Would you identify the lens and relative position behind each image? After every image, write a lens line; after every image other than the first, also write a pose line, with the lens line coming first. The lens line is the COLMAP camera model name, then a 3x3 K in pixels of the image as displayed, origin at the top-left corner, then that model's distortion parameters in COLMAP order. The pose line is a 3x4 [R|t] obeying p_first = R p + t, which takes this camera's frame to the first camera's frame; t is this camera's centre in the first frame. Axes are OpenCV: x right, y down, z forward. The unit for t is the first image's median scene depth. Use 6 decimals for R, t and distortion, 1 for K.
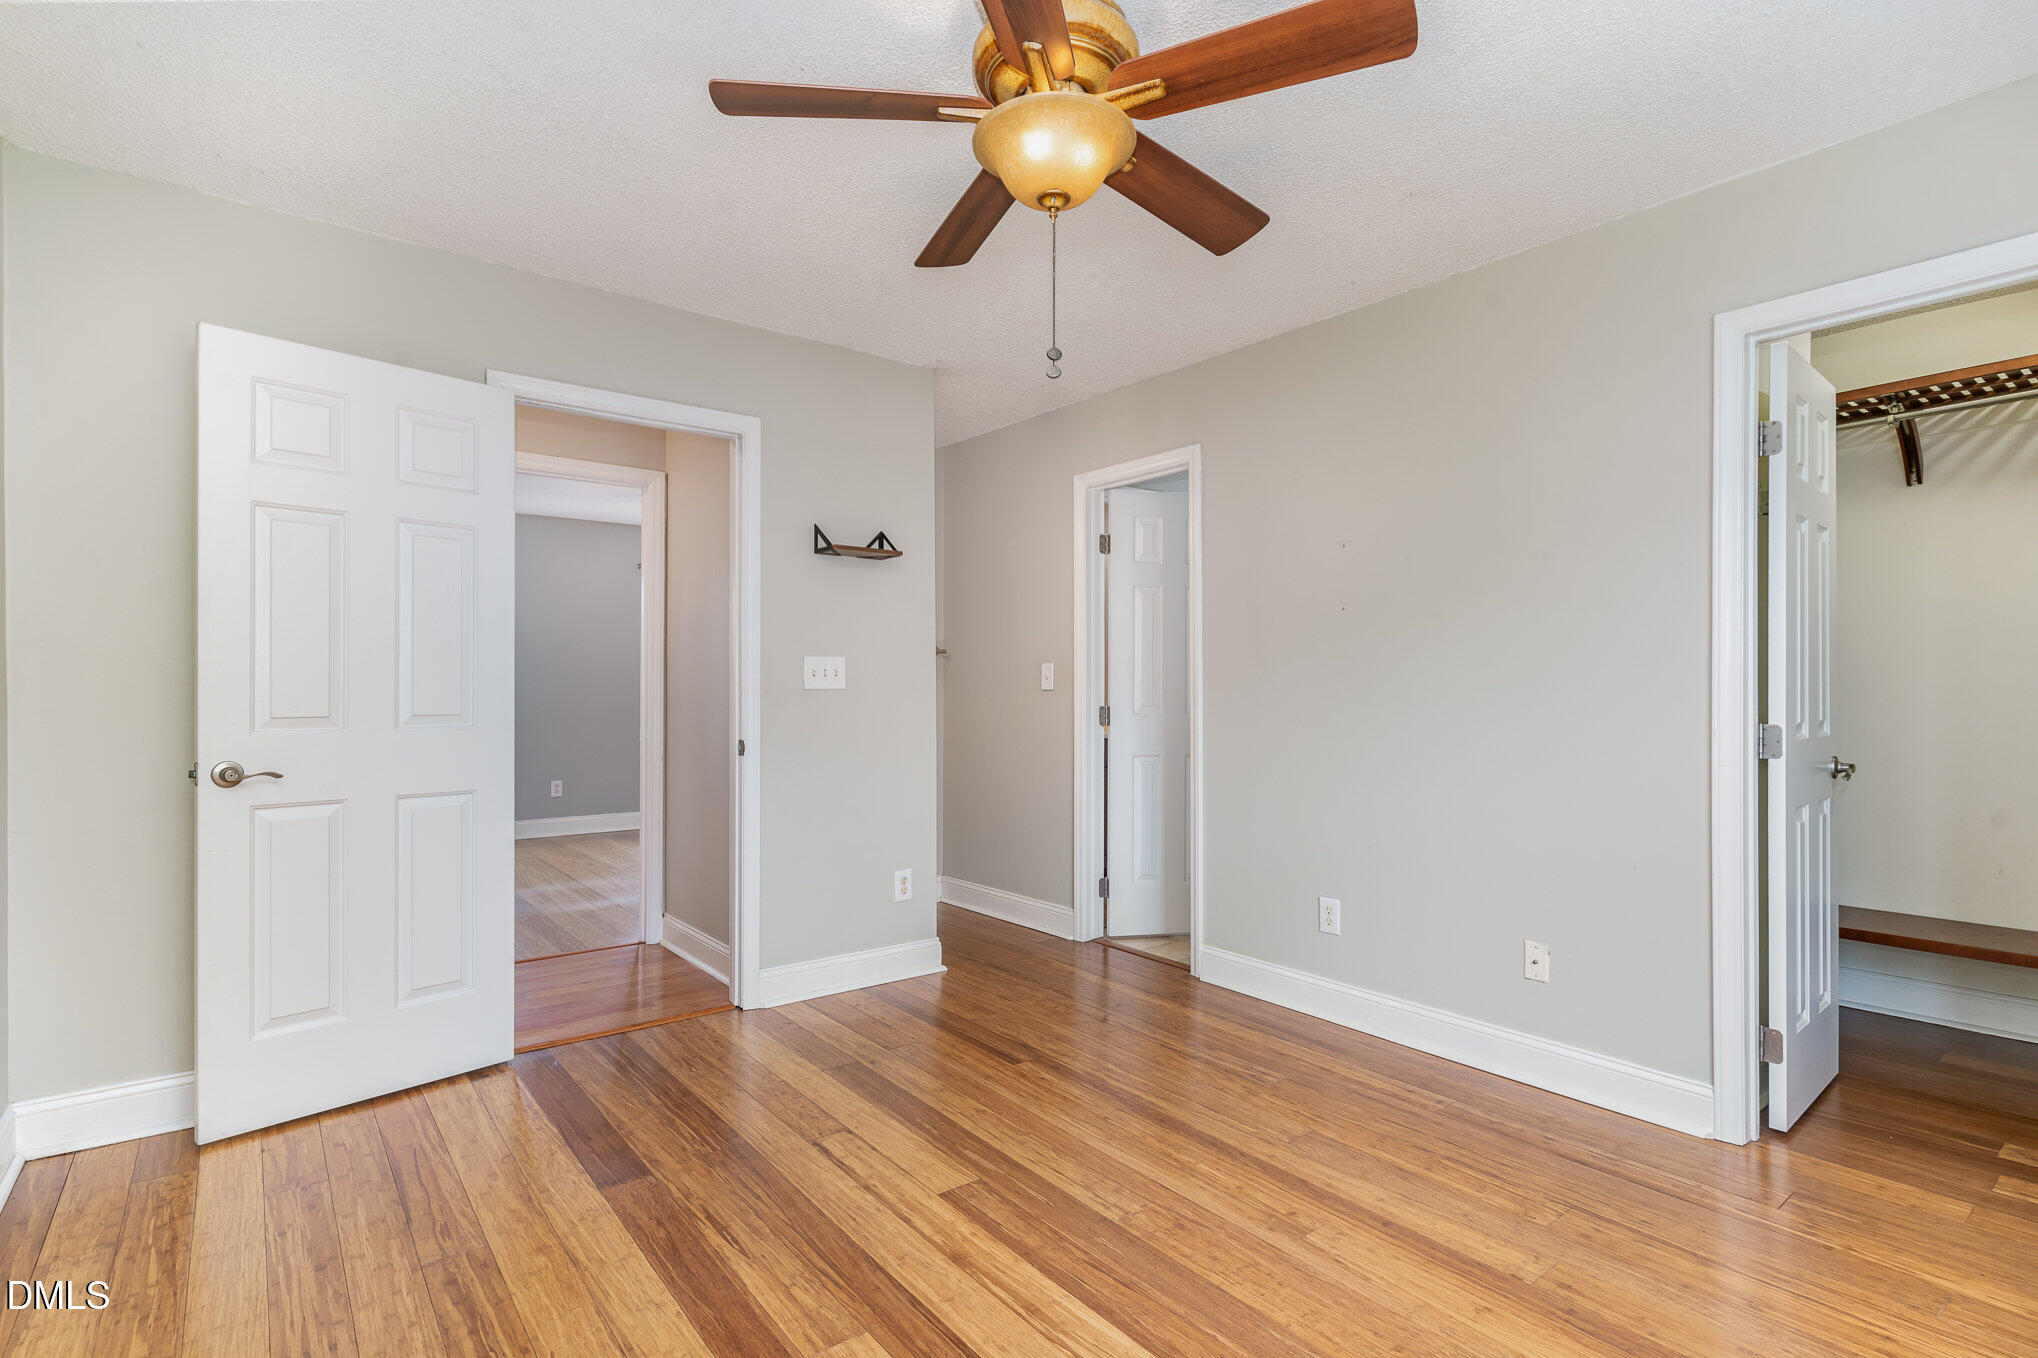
lens RADIAL K [[979.3, 0, 1015.8], [0, 979.3, 704.3], [0, 0, 1]] dist [-0.000009, -0.000032]
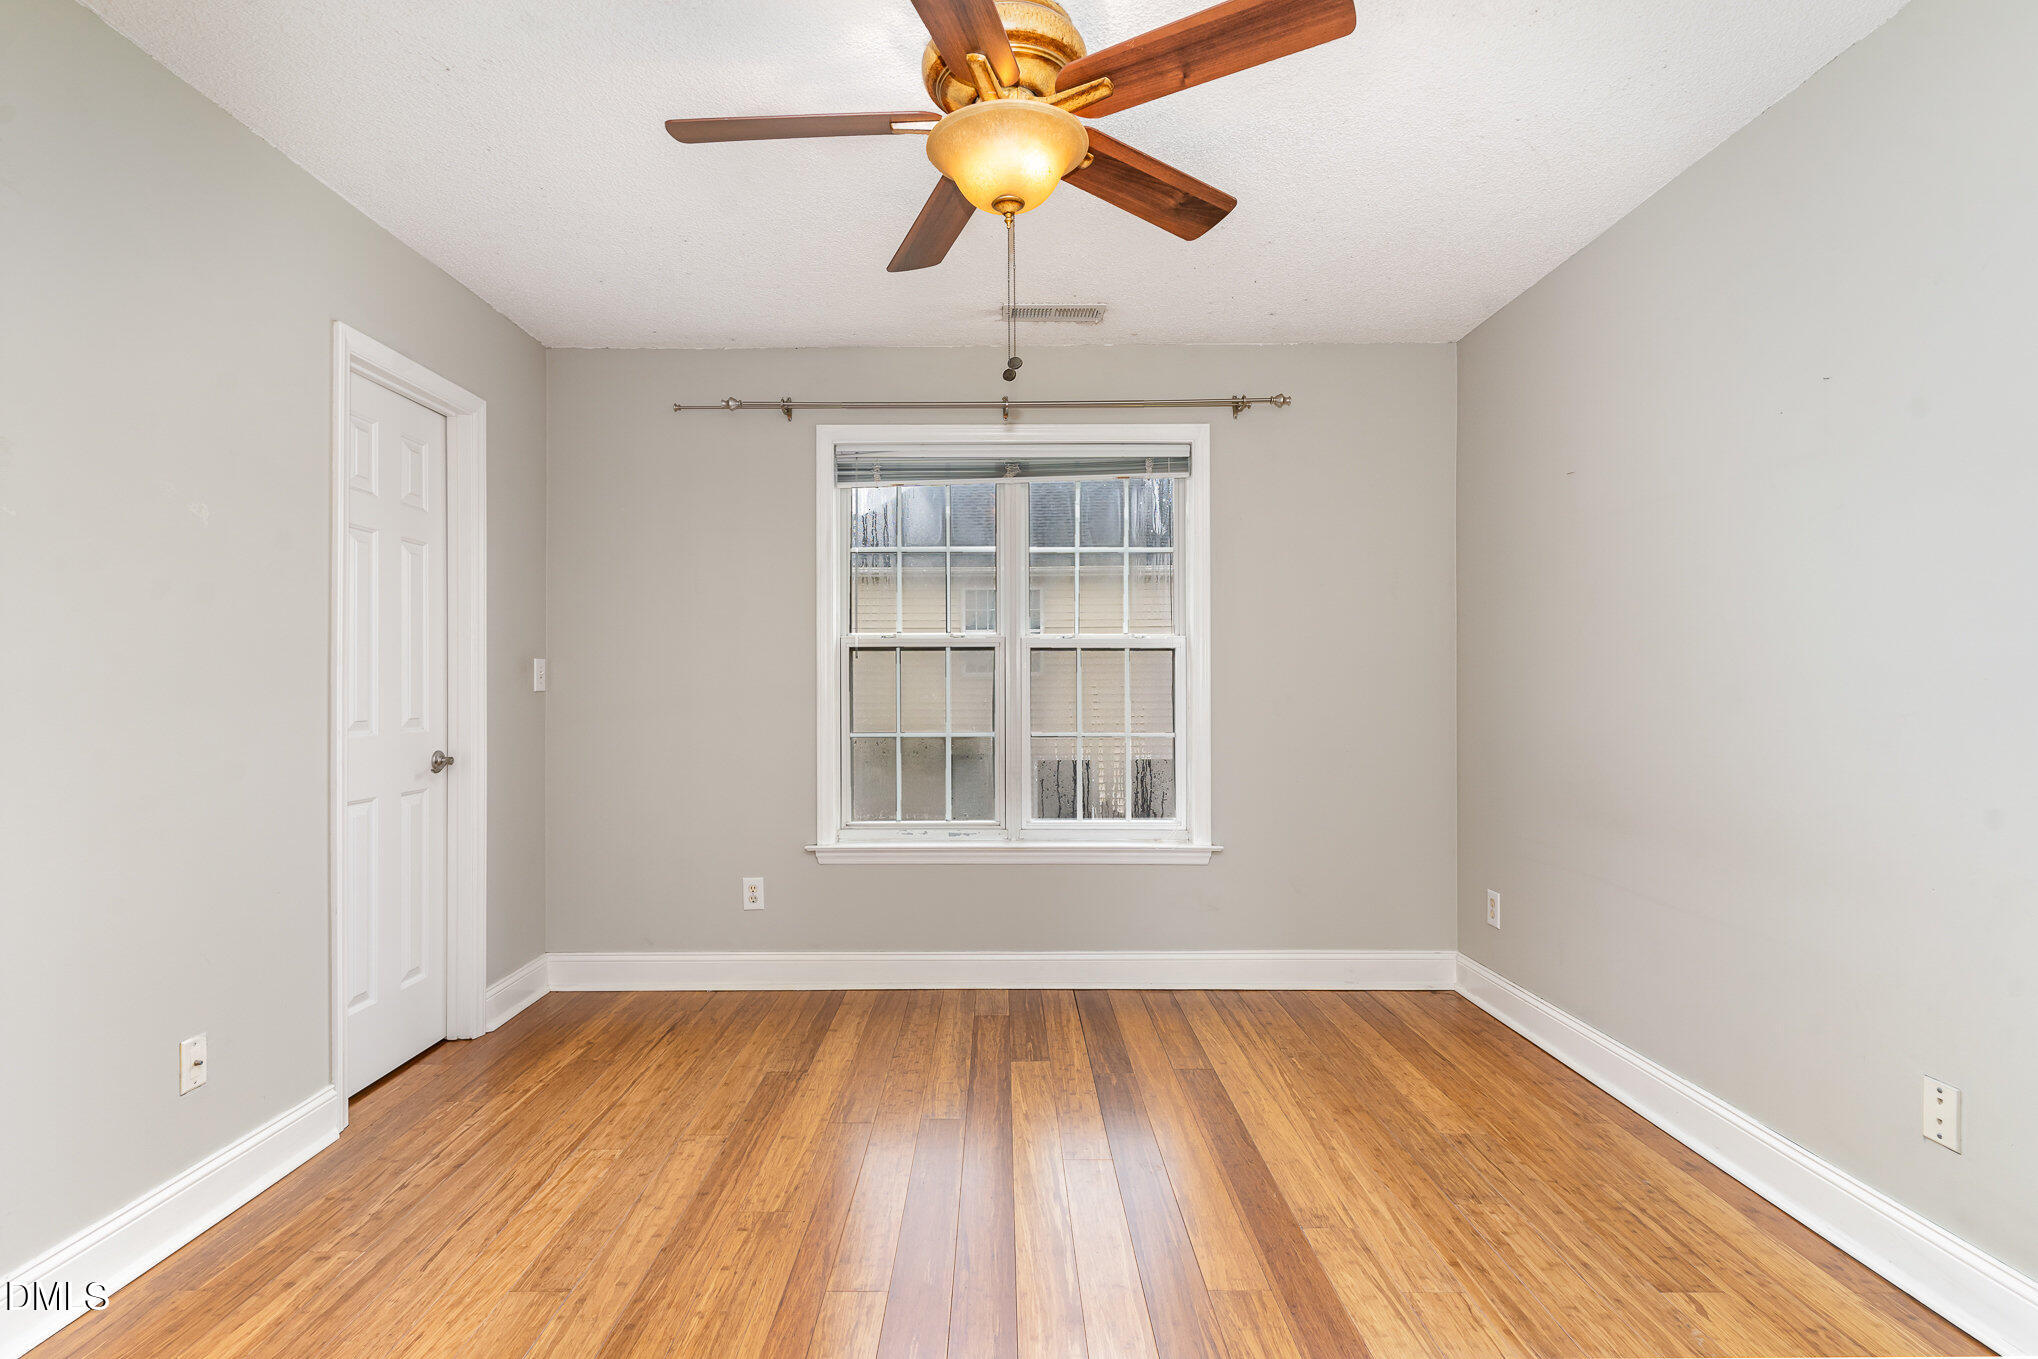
lens RADIAL K [[983.4, 0, 1019.0], [0, 983.4, 679.5], [0, 0, 1]] dist [0.111278, 0.000086]
pose [[-0.788910, -0.004851, 0.614490, -0.605905], [-0.005478, 0.999985, 0.000860, -0.022288], [-0.614485, -0.002688, -0.788924, 1.810651]]
